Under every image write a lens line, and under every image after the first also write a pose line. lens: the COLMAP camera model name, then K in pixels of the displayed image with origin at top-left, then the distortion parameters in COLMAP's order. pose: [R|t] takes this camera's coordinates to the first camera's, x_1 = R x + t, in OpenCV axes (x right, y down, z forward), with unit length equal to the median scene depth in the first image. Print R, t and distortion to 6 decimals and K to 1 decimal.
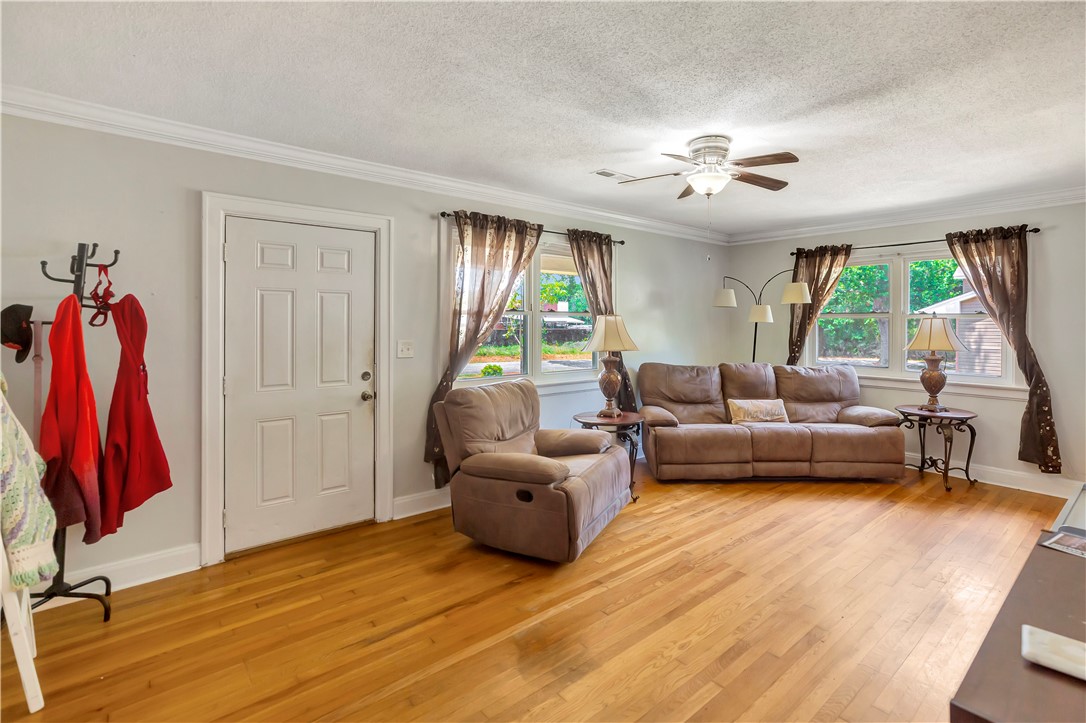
lens RADIAL K [[499.5, 0, 564.7], [0, 499.5, 327.2], [0, 0, 1]] dist [-0.027521, 0.017729]
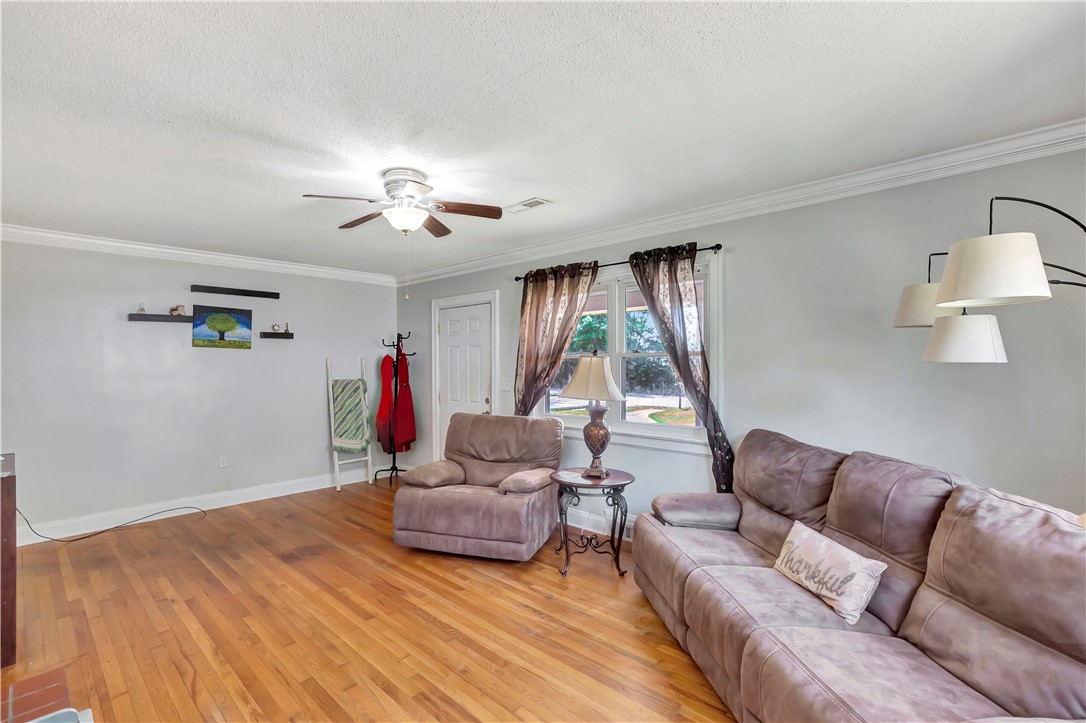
lens RADIAL K [[499.5, 0, 554.6], [0, 499.5, 373.8], [0, 0, 1]] dist [-0.027521, 0.017729]
pose [[0.129042, 0.016986, -0.991494, 0.897935], [-0.005923, 0.999849, 0.016358, -0.005790], [0.991621, 0.003761, 0.129123, 0.808179]]
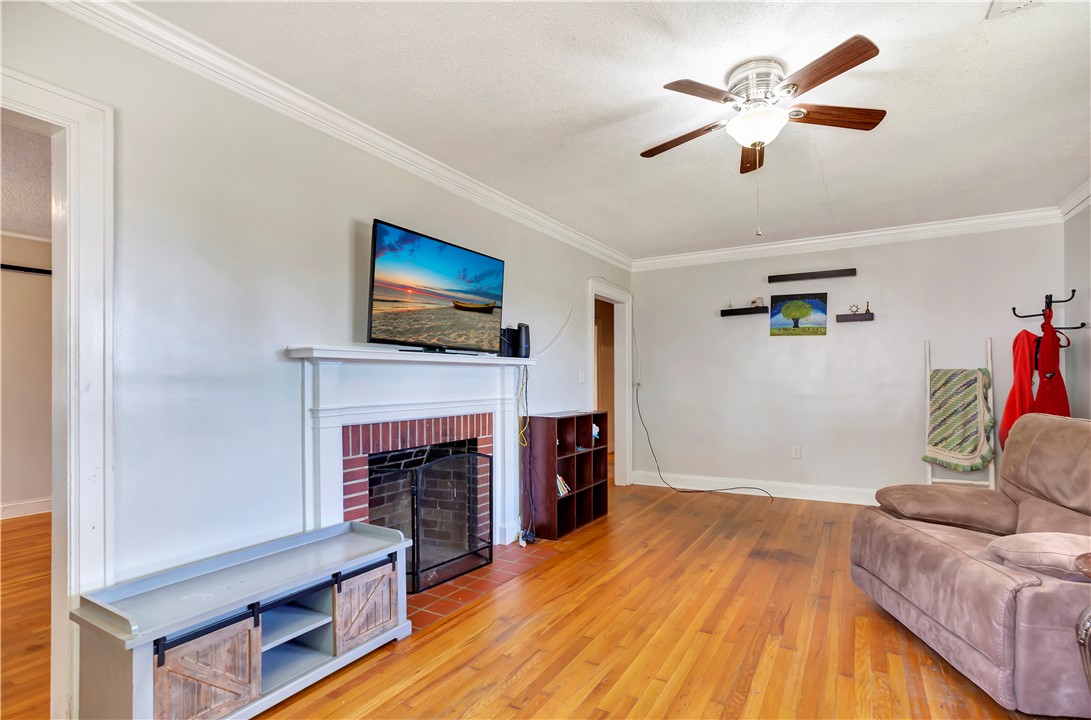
lens RADIAL K [[534.1, 0, 567.5], [0, 534.1, 373.2], [0, 0, 1]] dist [0.002919, 0.000770]
pose [[-0.937219, -0.003503, -0.348725, 0.573492], [-0.001369, 0.999979, -0.006366, 0.050701], [0.348740, -0.005489, -0.937204, 1.141148]]
